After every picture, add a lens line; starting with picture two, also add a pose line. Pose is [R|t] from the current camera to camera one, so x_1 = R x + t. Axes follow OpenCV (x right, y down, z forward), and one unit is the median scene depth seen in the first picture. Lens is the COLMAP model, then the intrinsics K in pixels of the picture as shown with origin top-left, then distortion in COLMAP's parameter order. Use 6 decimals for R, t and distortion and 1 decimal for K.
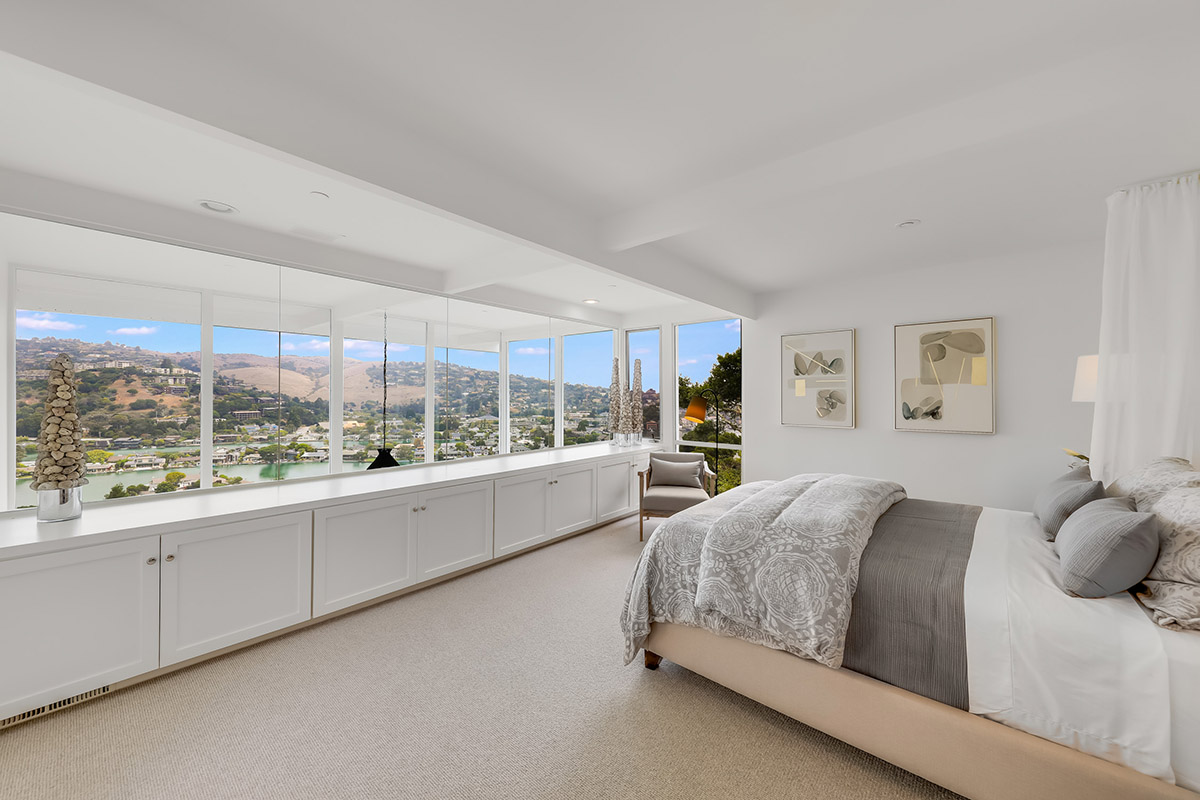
lens RADIAL K [[446.7, 0, 599.4], [0, 446.7, 386.5], [0, 0, 1]] dist [-0.006889, -0.000460]
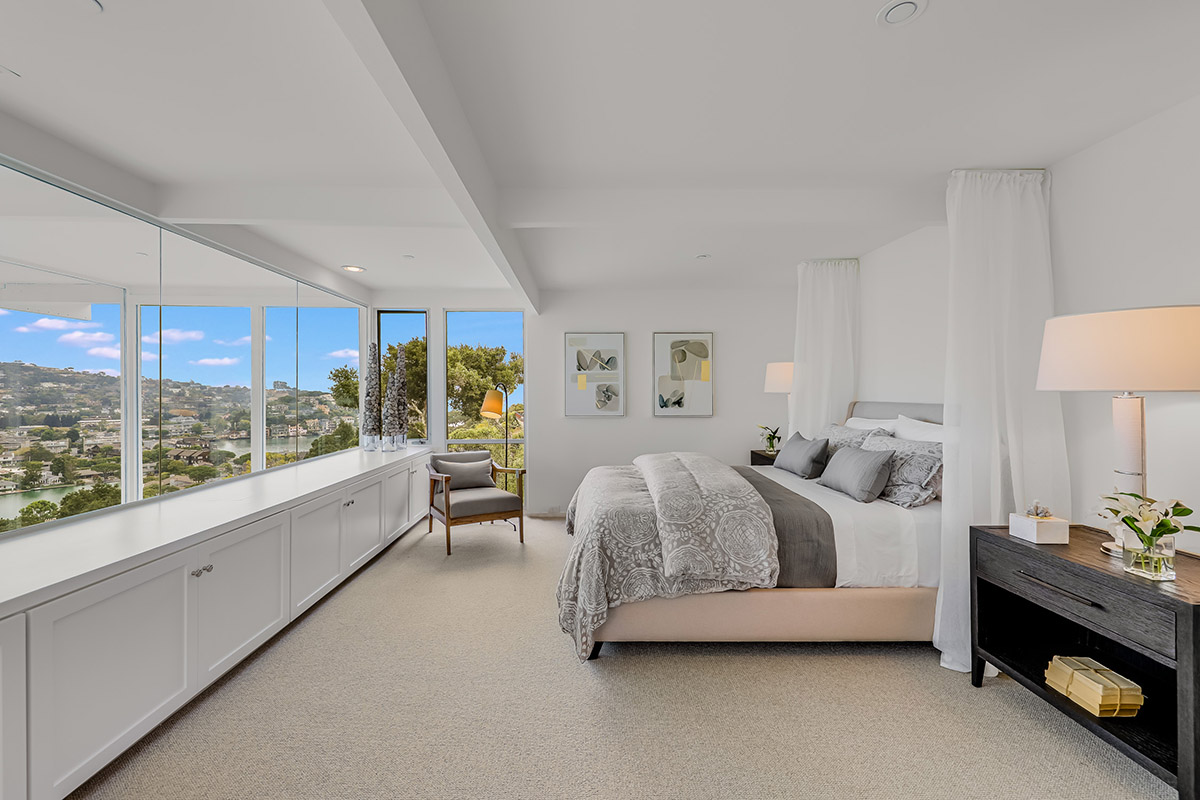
lens RADIAL K [[481.7, 0, 597.5], [0, 481.7, 389.6], [0, 0, 1]] dist [0.001577, 0.000071]
pose [[0.742876, -0.000155, 0.669429, -0.599397], [-0.010320, 0.999878, 0.011684, 0.013293], [-0.669349, -0.015589, 0.742784, 0.194081]]
